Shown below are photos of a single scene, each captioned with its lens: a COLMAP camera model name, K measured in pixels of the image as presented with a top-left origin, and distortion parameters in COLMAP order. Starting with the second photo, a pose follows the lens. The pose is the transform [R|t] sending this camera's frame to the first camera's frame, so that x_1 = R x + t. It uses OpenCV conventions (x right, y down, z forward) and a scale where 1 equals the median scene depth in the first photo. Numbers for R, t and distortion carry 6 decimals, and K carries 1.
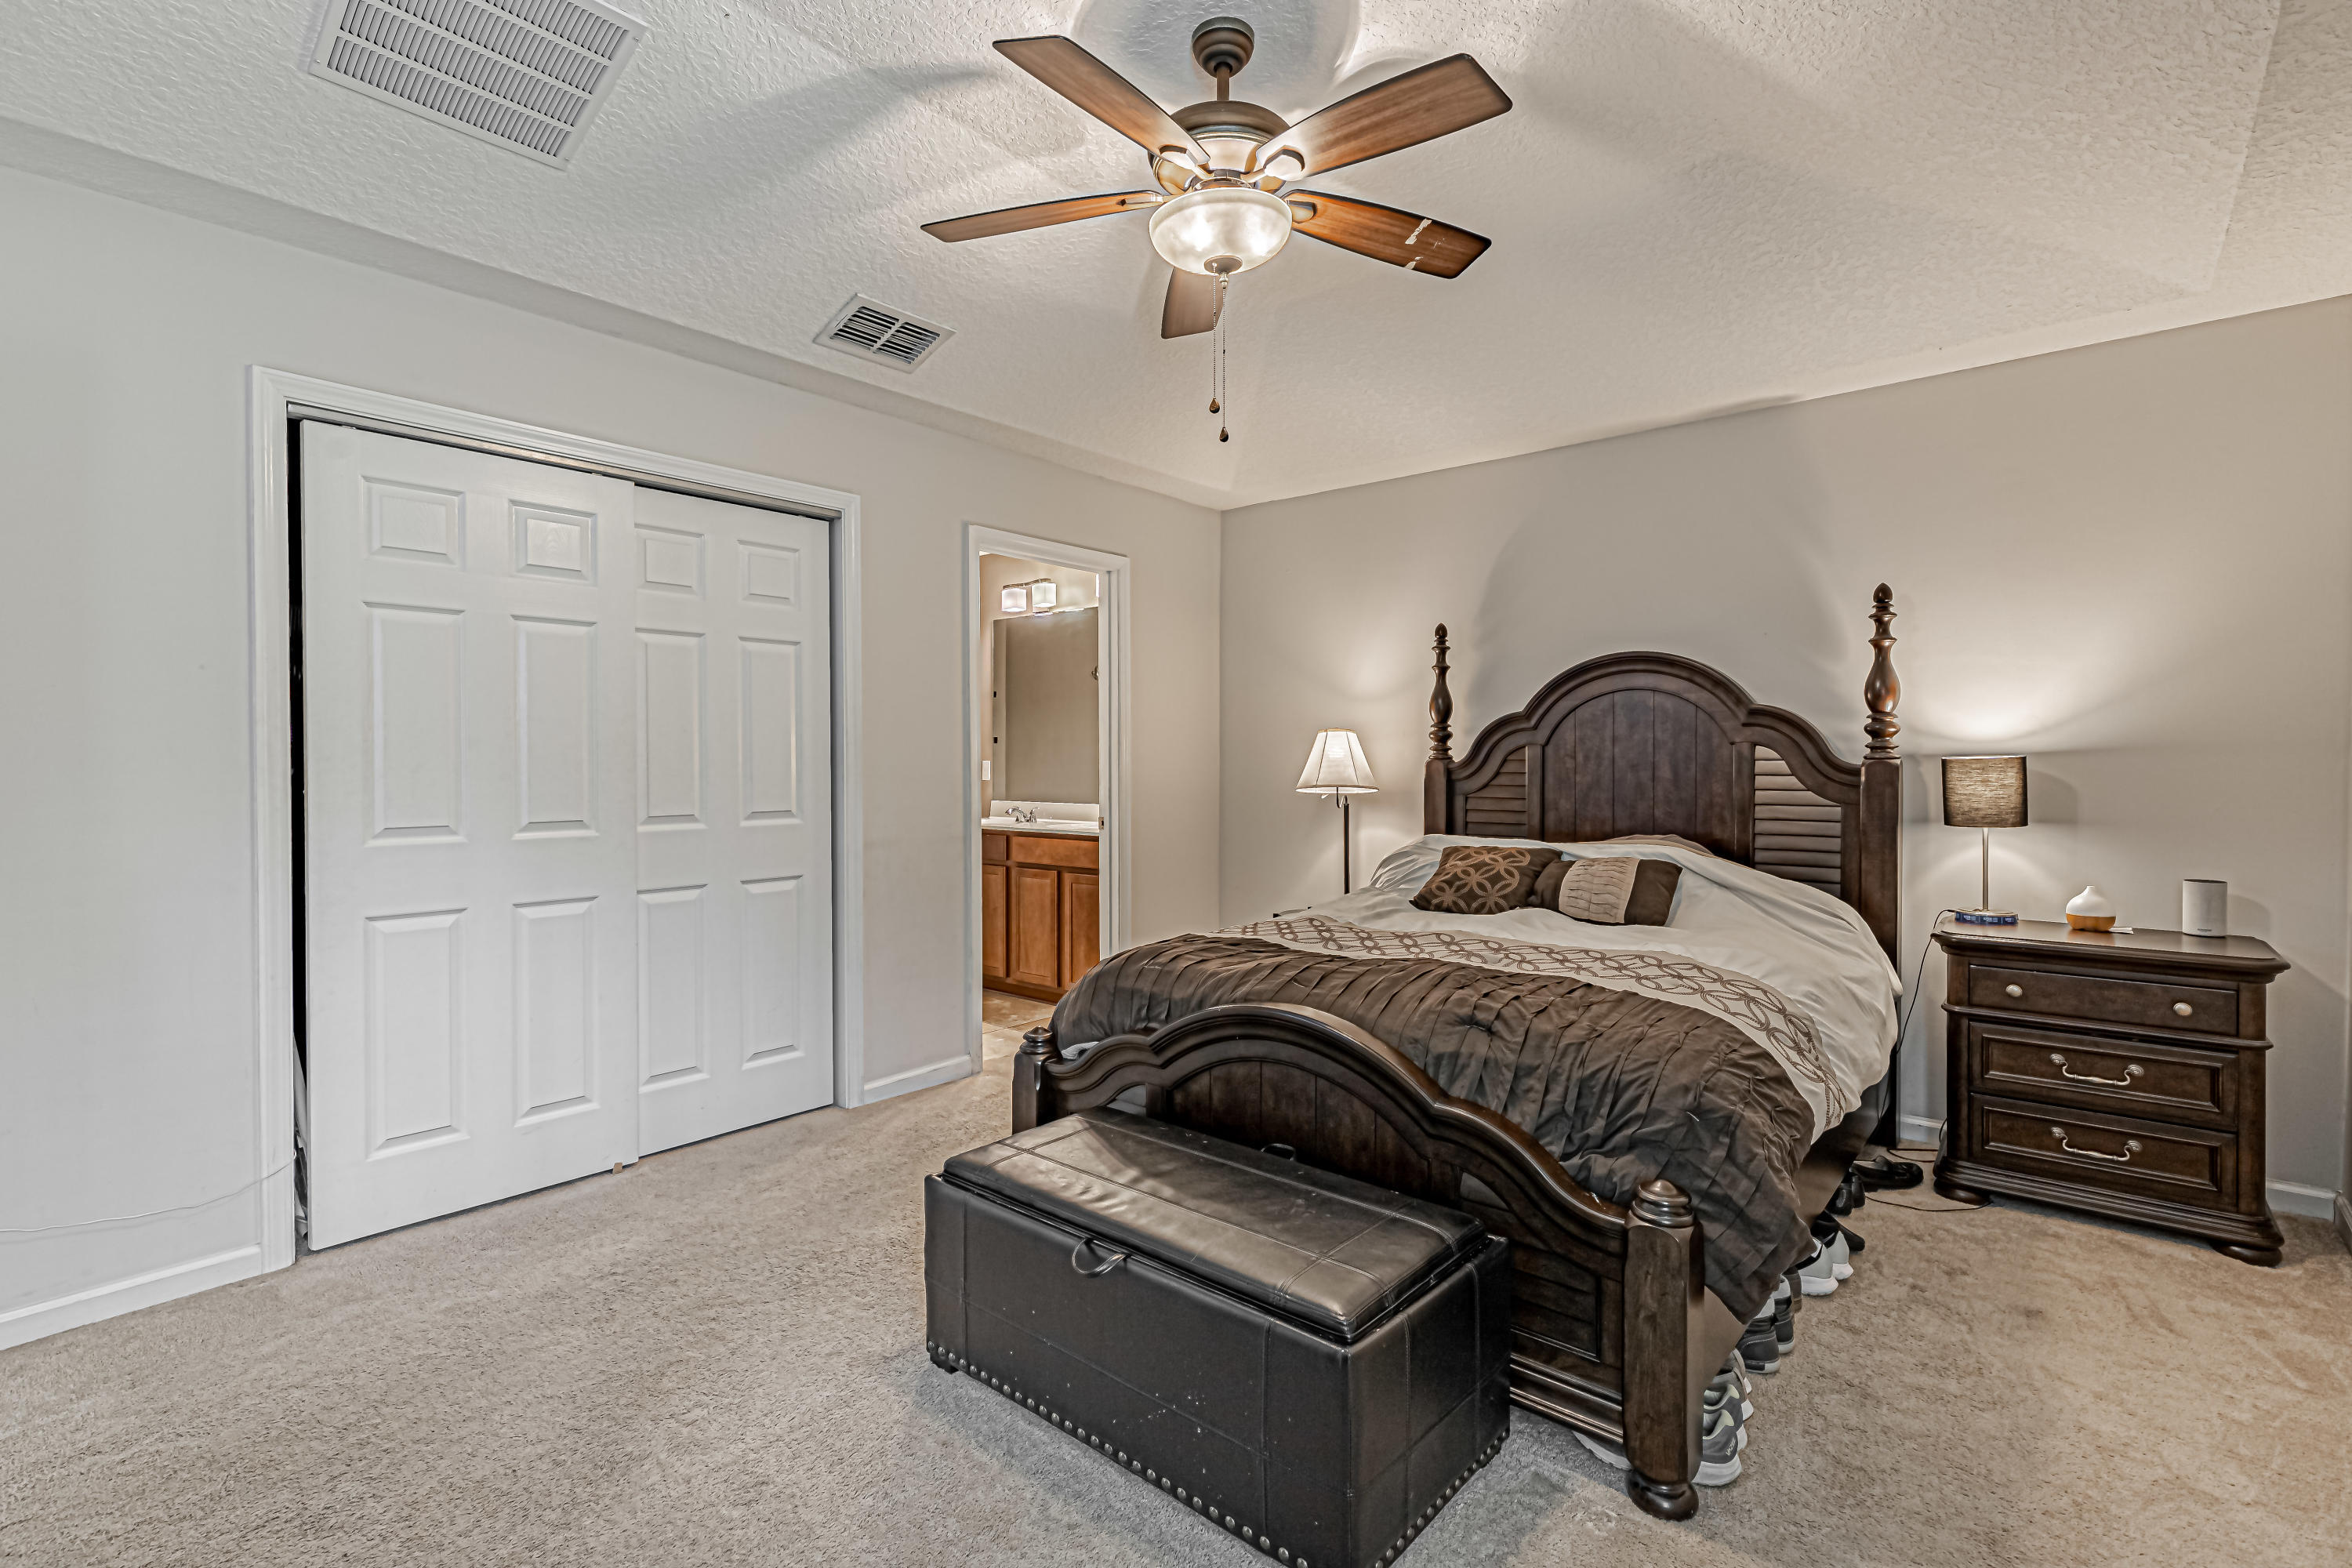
lens RADIAL K [[1077.8, 0, 1174.9], [0, 1077.8, 772.9], [0, 0, 1]] dist [0.008498, 0.000918]
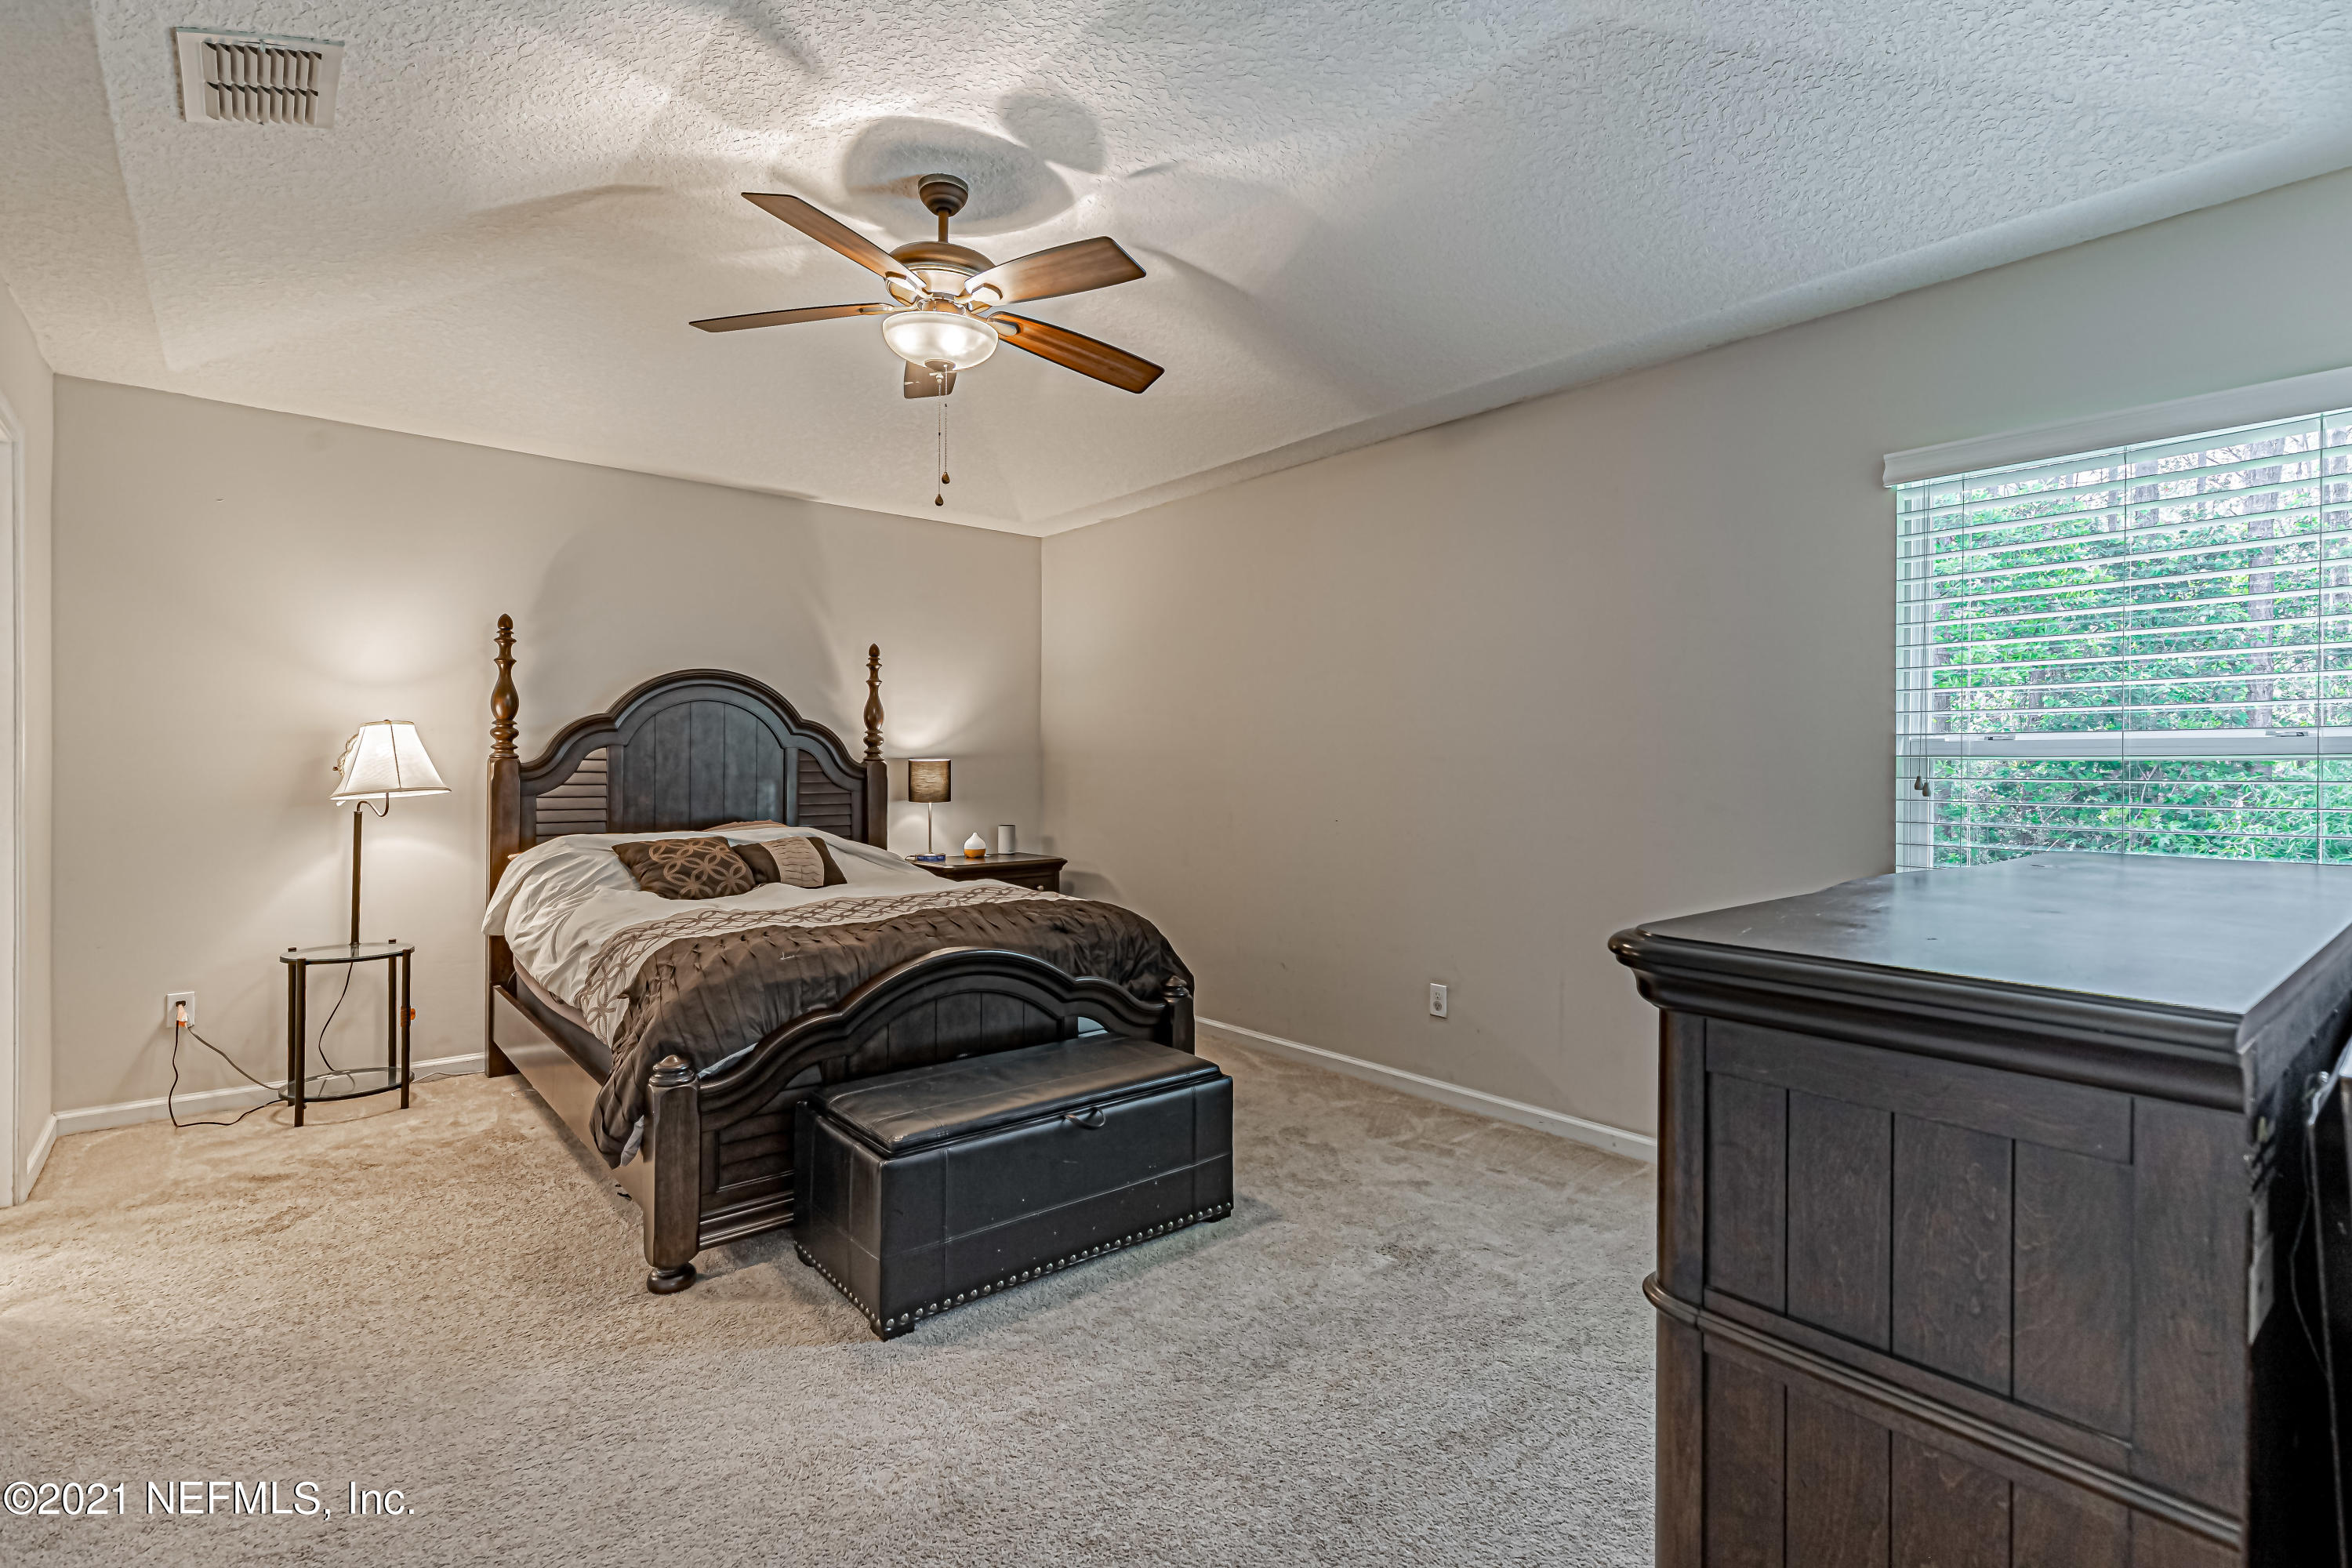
lens RADIAL K [[1077.8, 0, 1164.5], [0, 1077.8, 777.0], [0, 0, 1]] dist [0.008498, 0.000918]
pose [[0.167957, -0.010328, 0.985740, -0.710212], [0.005940, 0.999938, 0.009464, -0.002019], [-0.985776, 0.004265, 0.168008, 0.331498]]
